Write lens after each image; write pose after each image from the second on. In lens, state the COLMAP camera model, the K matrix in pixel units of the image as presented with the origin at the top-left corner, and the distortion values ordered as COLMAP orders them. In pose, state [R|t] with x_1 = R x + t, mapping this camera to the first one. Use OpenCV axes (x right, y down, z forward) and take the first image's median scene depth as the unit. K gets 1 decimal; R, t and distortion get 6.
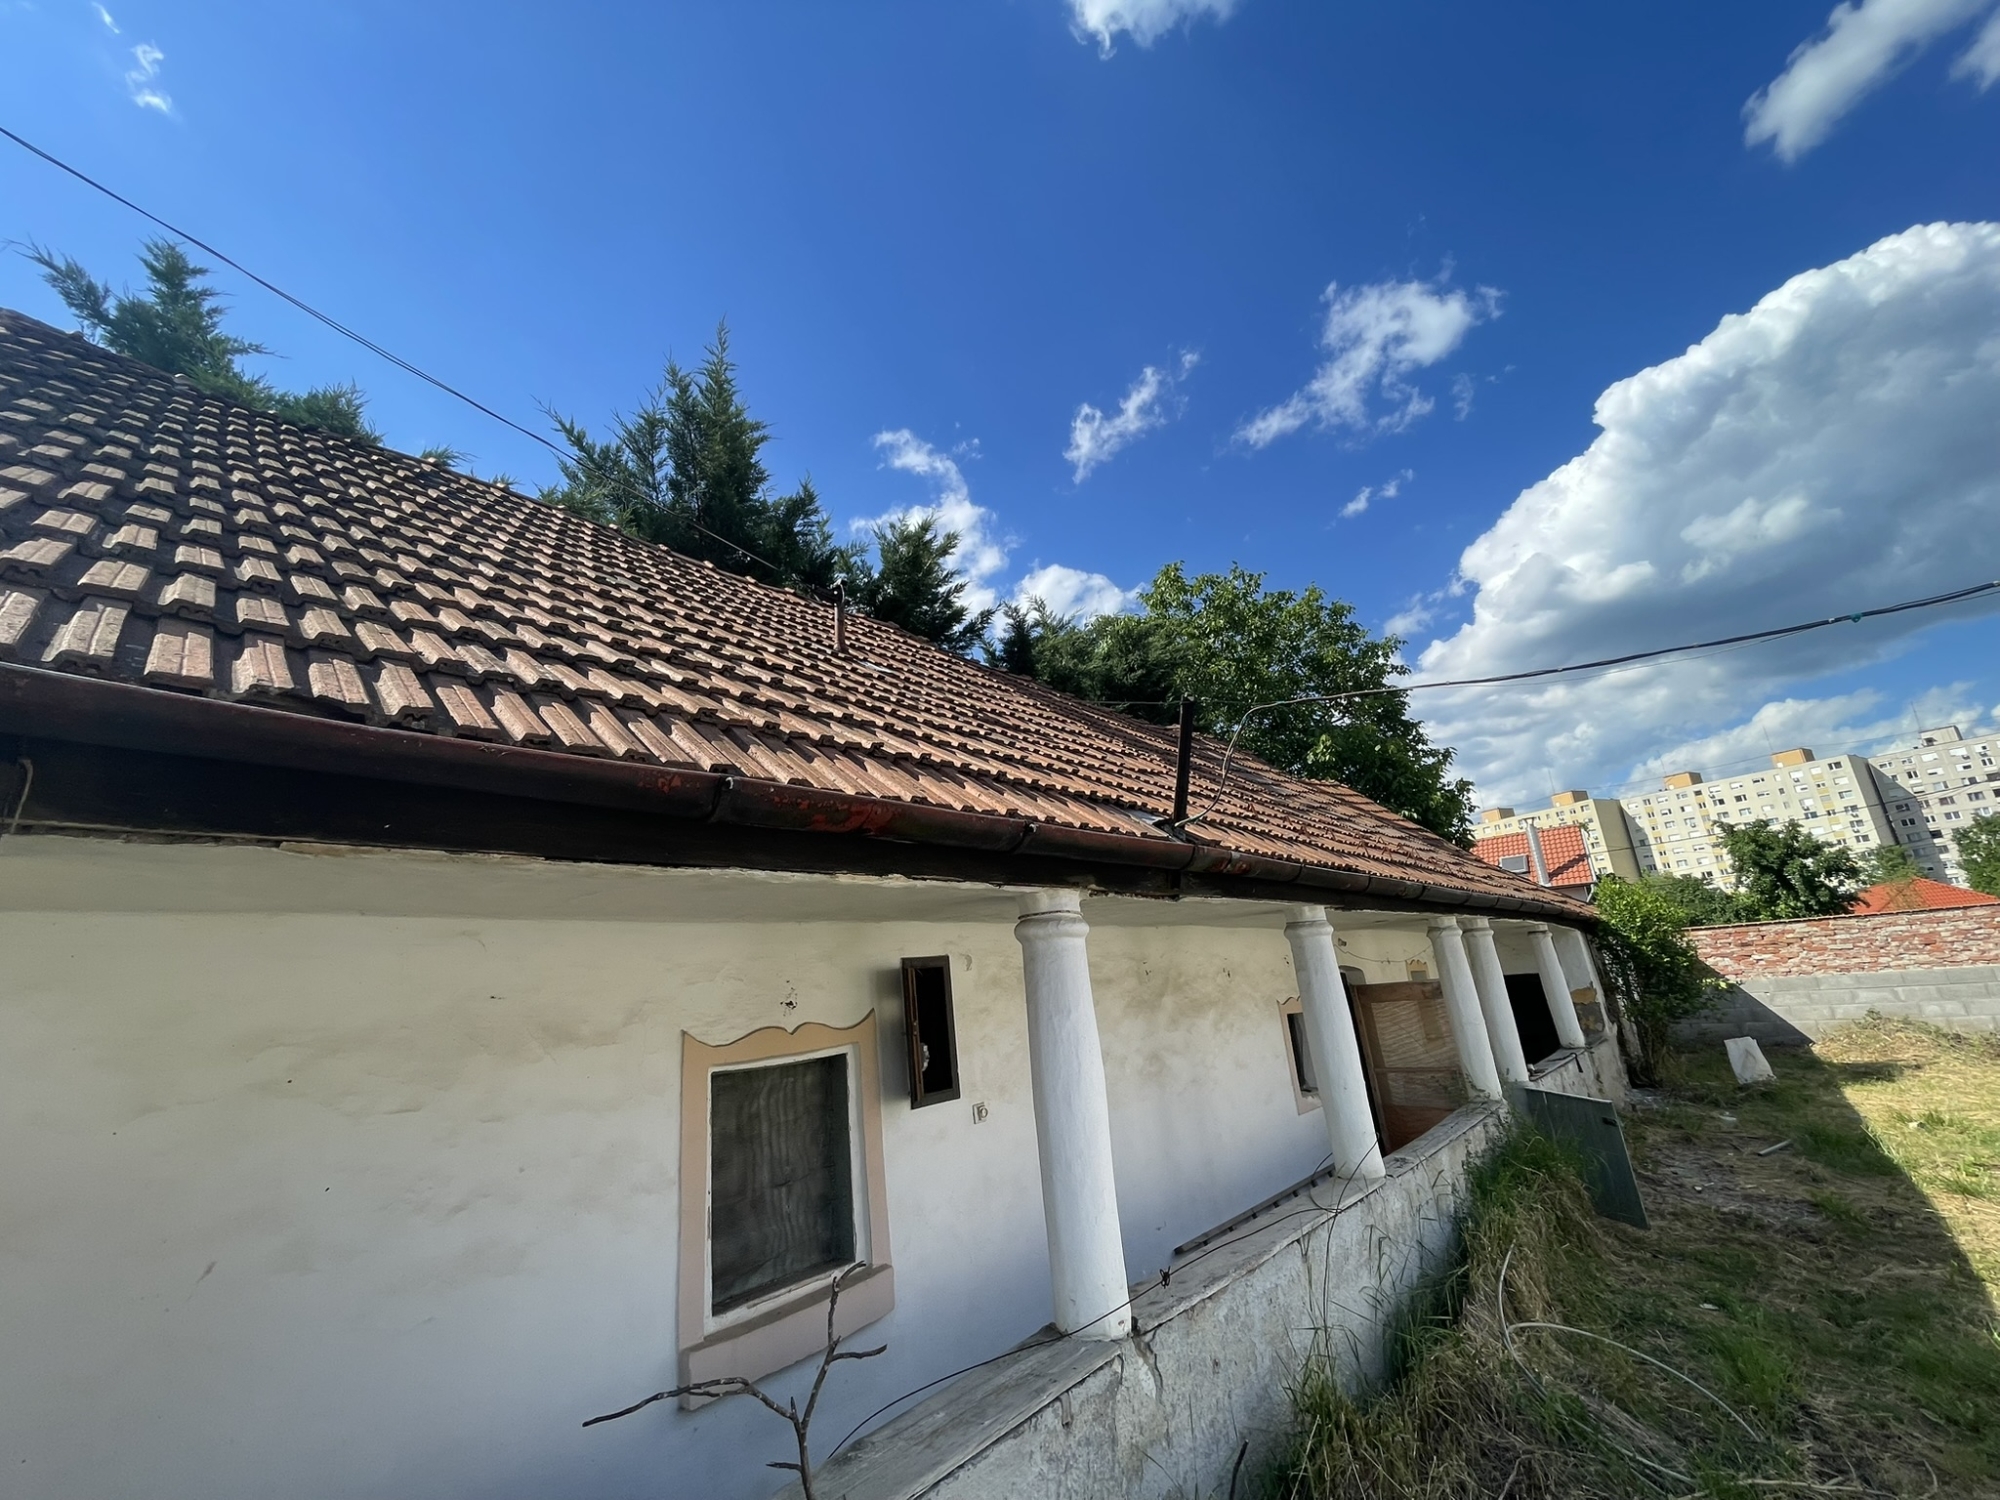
lens RADIAL K [[812.0, 0, 998.1], [0, 812.0, 744.2], [0, 0, 1]] dist [-0.004512, -0.000195]
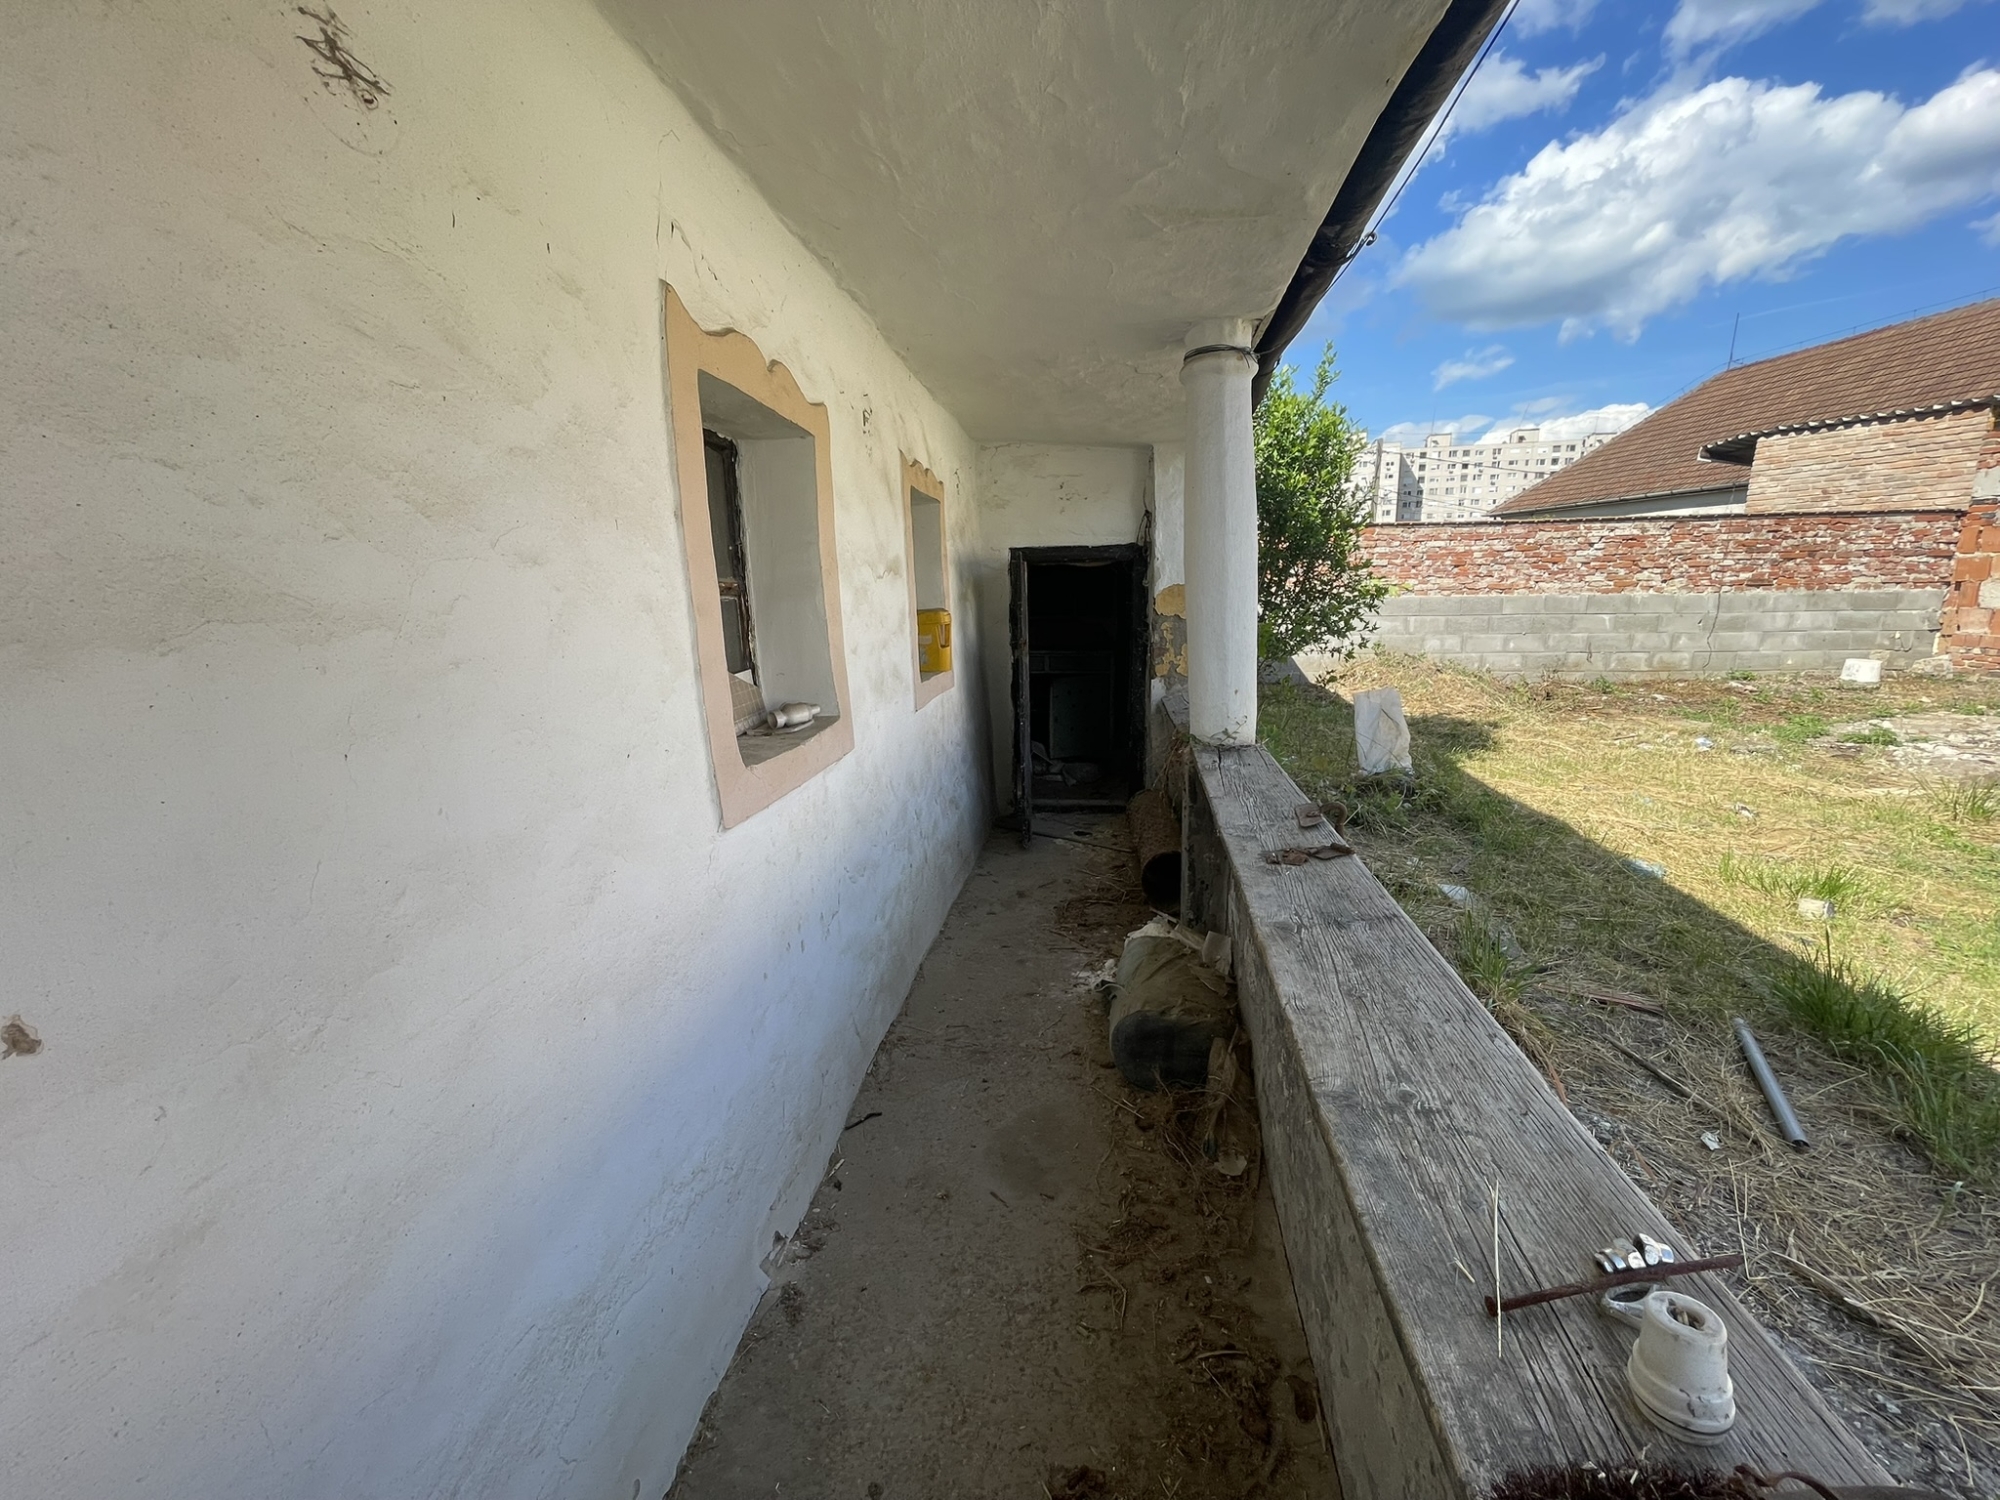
lens RADIAL K [[790.7, 0, 1000.0], [0, 790.7, 750.0], [0, 0, 1]] dist [-0.001975, -0.000180]
pose [[0.829053, -0.056098, 0.556349, 0.459412], [-0.203313, 0.896615, 0.393378, 0.266728], [-0.520898, -0.439244, 0.731936, 0.797276]]
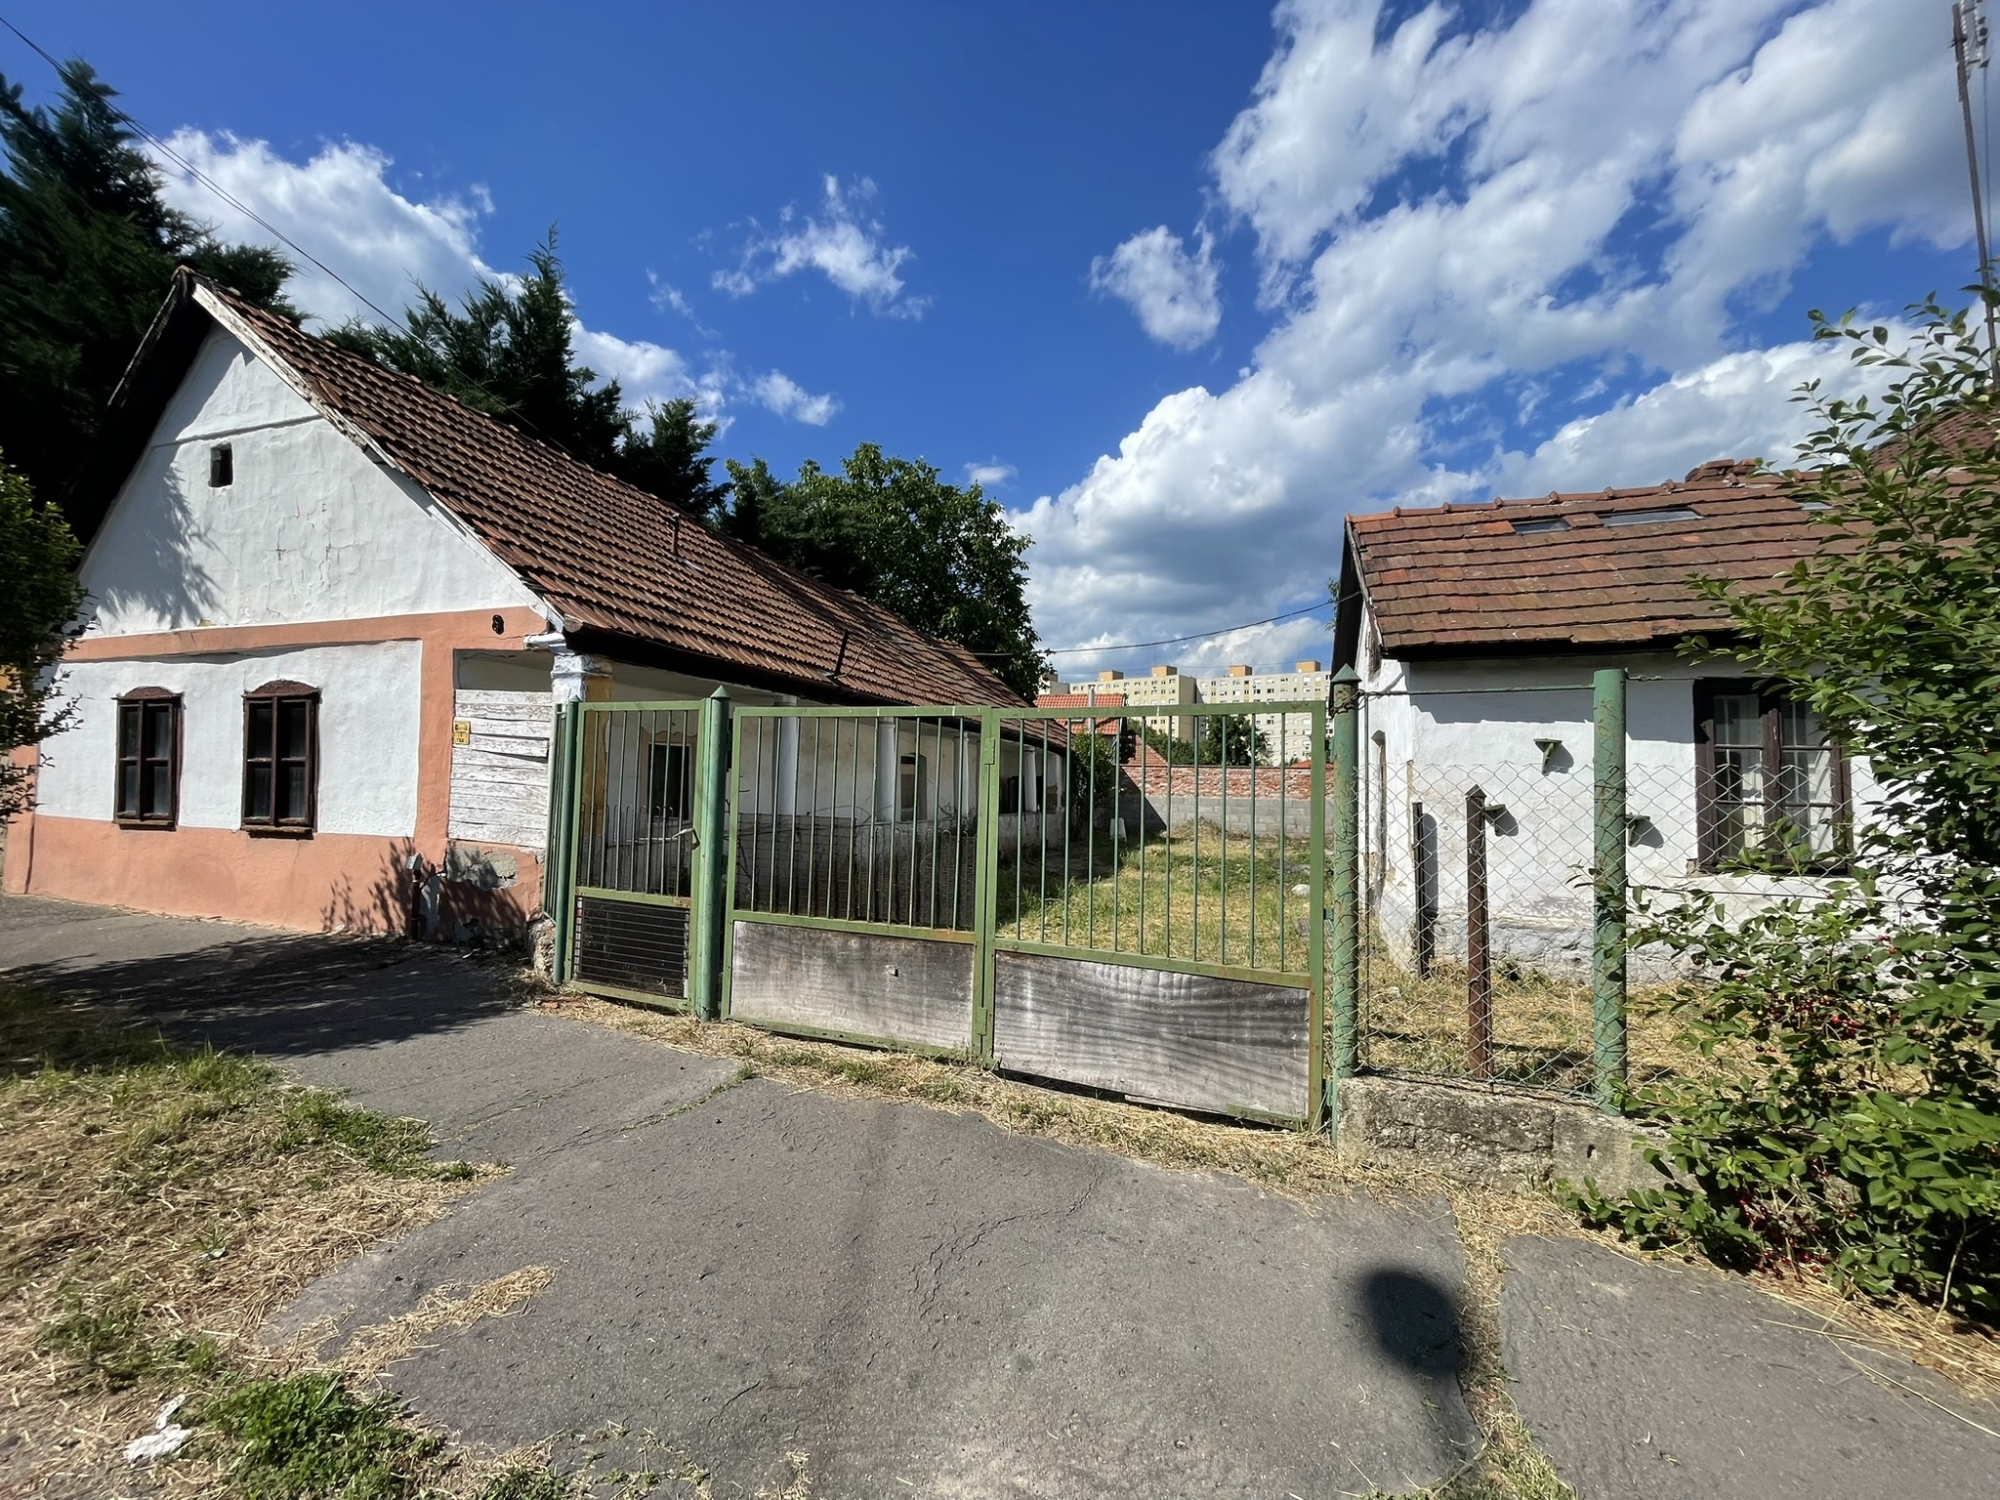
lens RADIAL K [[806.1, 0, 997.6], [0, 806.1, 750.1], [0, 0, 1]] dist [-0.001924, -0.000510]
pose [[0.907911, 0.108424, 0.404898, -0.121556], [-0.201325, 0.960050, 0.194350, -0.104601], [-0.367650, -0.257969, 0.893468, -0.580810]]
